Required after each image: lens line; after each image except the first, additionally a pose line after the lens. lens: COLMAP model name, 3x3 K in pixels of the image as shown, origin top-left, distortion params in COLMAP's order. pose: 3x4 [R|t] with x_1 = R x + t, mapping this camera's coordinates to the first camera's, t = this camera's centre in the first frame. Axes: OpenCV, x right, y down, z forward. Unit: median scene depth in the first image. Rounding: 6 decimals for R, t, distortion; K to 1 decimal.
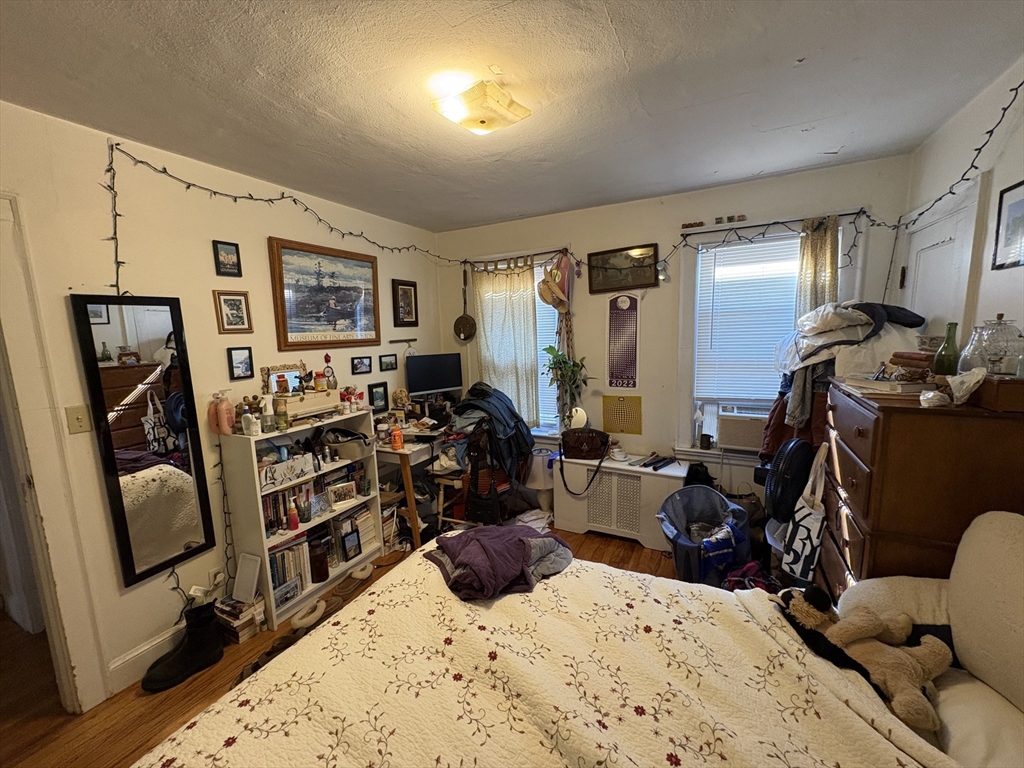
lens RADIAL K [[409.2, 0, 512.0], [0, 409.2, 384.0], [0, 0, 1]] dist [-0.001069, 0.000196]
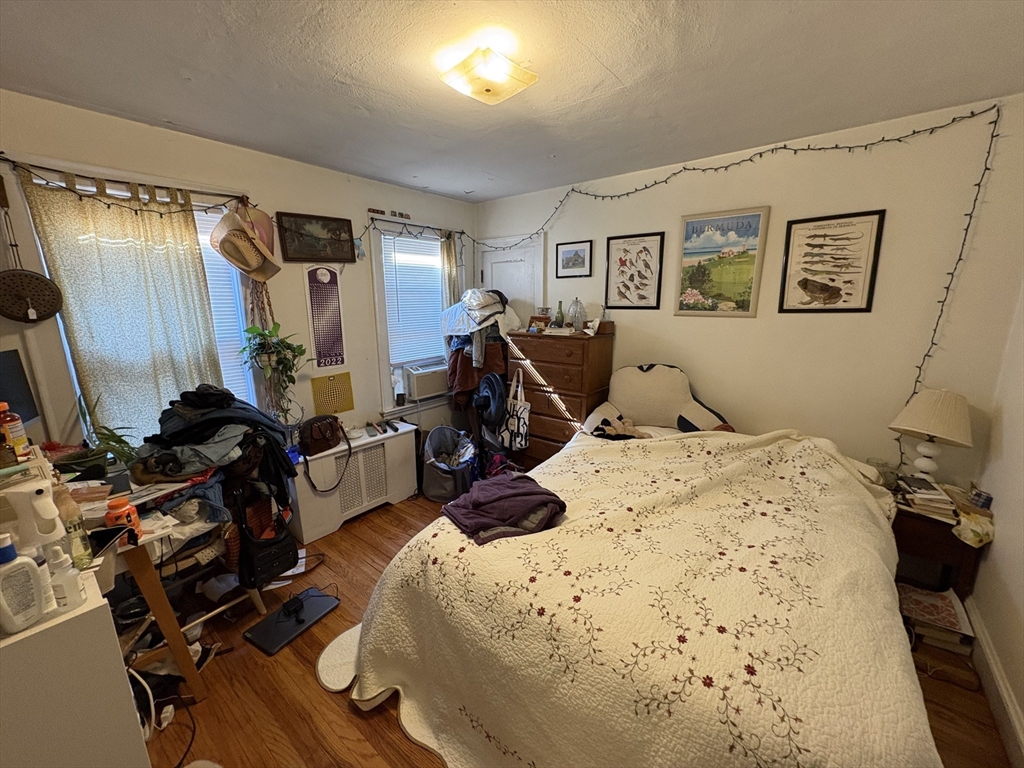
lens RADIAL K [[409.2, 0, 512.0], [0, 409.2, 384.0], [0, 0, 1]] dist [-0.001069, 0.000196]
pose [[0.196362, -0.168741, 0.965903, -0.614407], [0.136141, 0.980232, 0.143567, -0.031902], [-0.971034, 0.103308, 0.215453, 0.418739]]
